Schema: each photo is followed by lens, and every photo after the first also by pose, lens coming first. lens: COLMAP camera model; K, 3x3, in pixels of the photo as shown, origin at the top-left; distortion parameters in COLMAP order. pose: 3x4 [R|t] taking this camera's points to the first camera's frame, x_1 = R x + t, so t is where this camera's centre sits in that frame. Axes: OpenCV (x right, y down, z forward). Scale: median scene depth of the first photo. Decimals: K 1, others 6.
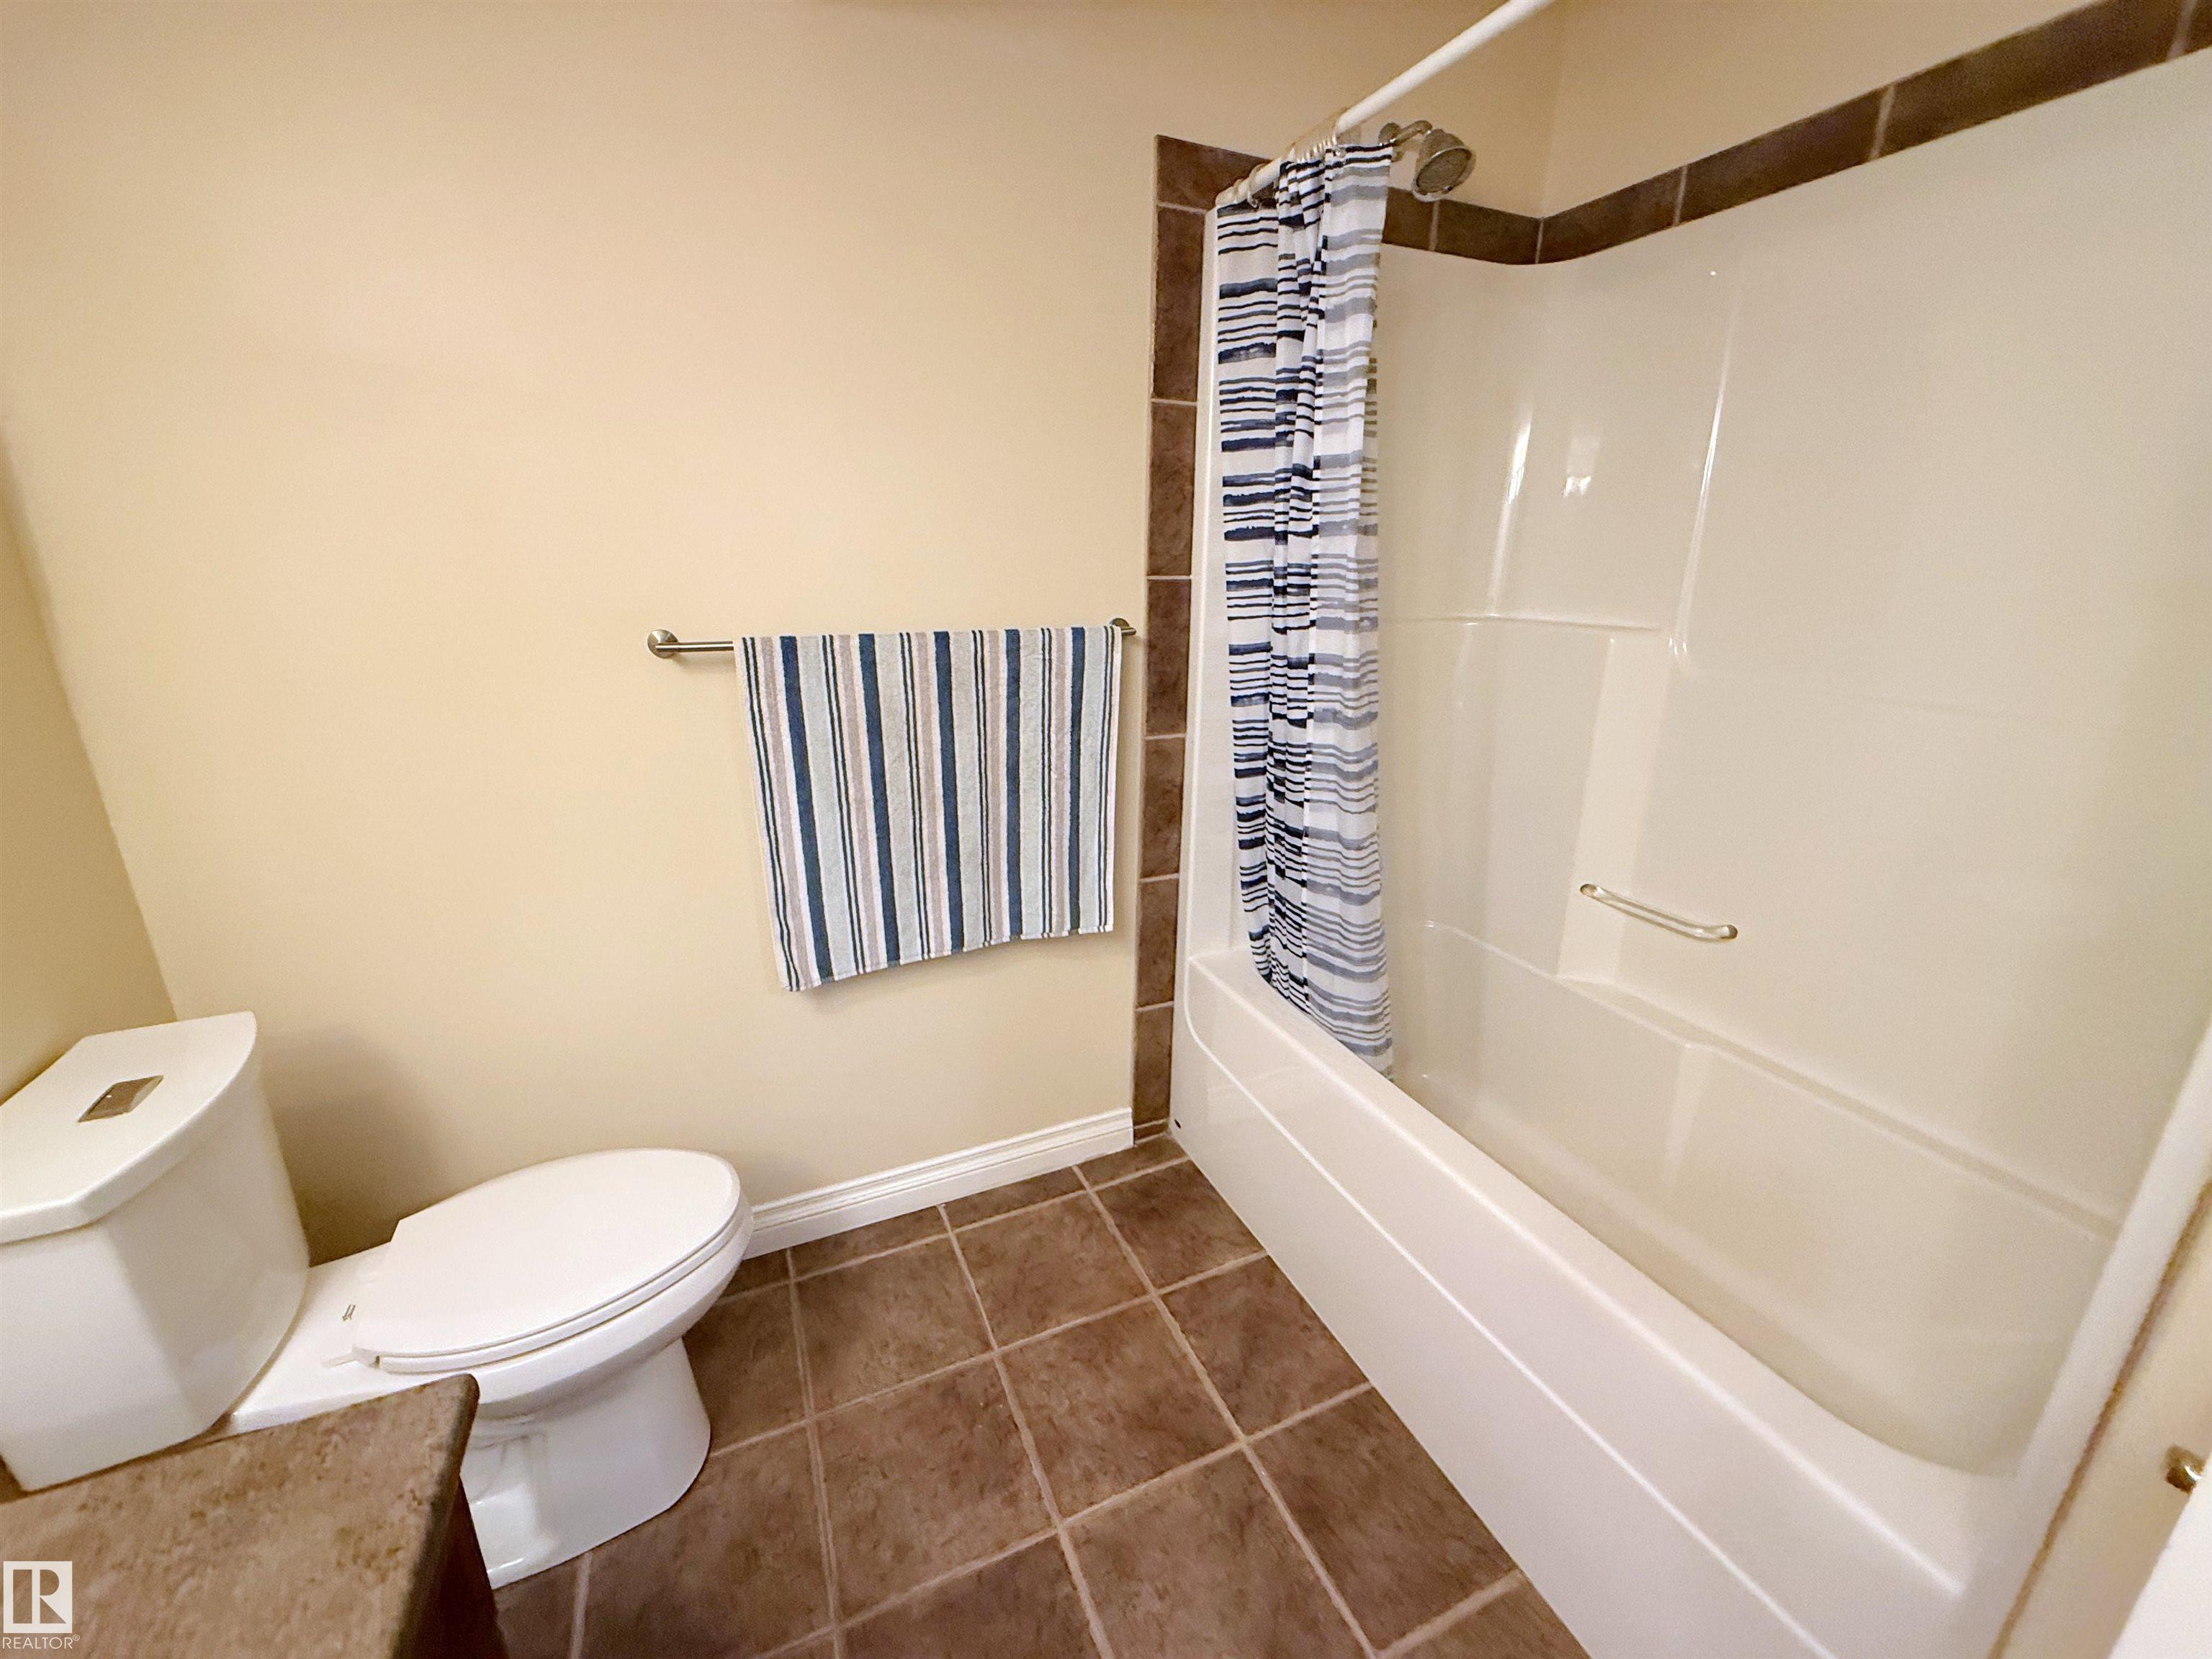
lens RADIAL K [[880.3, 0, 1097.1], [0, 880.3, 829.8], [0, 0, 1]] dist [-0.001057, 0.000250]
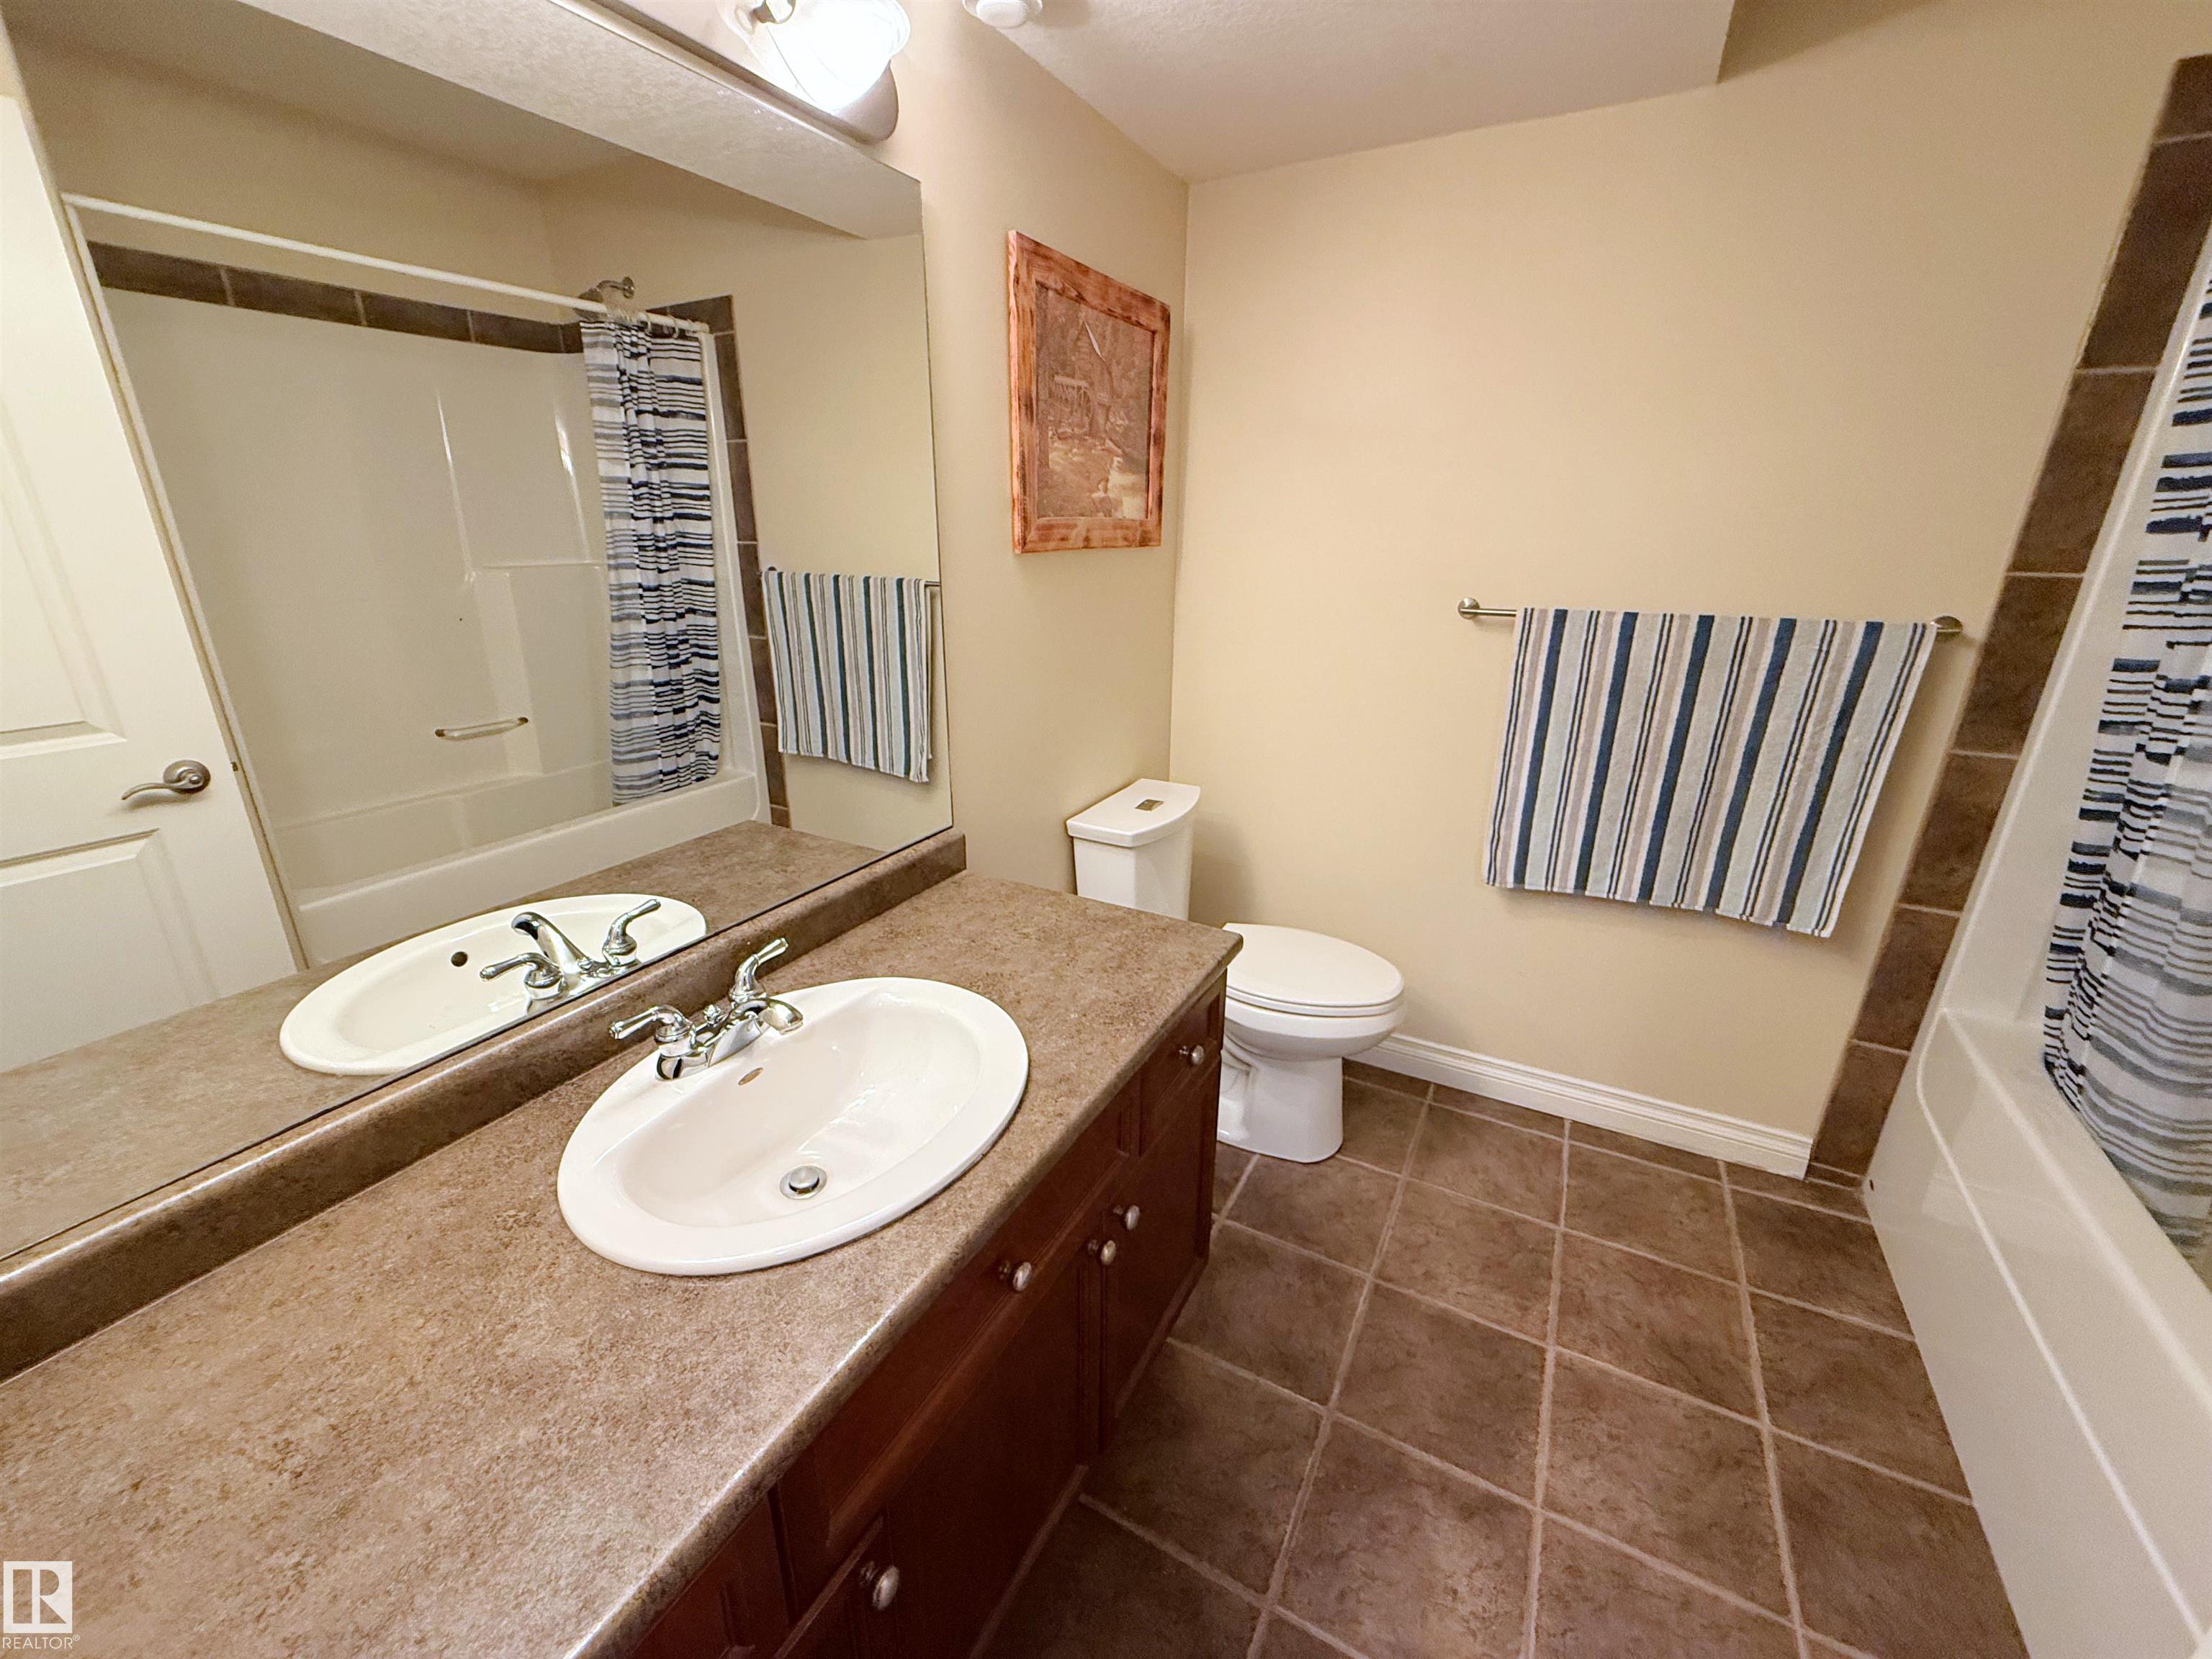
lens RADIAL K [[880.3, 0, 1097.1], [0, 880.3, 829.8], [0, 0, 1]] dist [-0.001057, 0.000250]
pose [[0.612458, 0.258112, -0.747177, 0.237360], [-0.233077, 0.962136, 0.141317, 0.056124], [0.755361, 0.087599, 0.649428, -0.269687]]
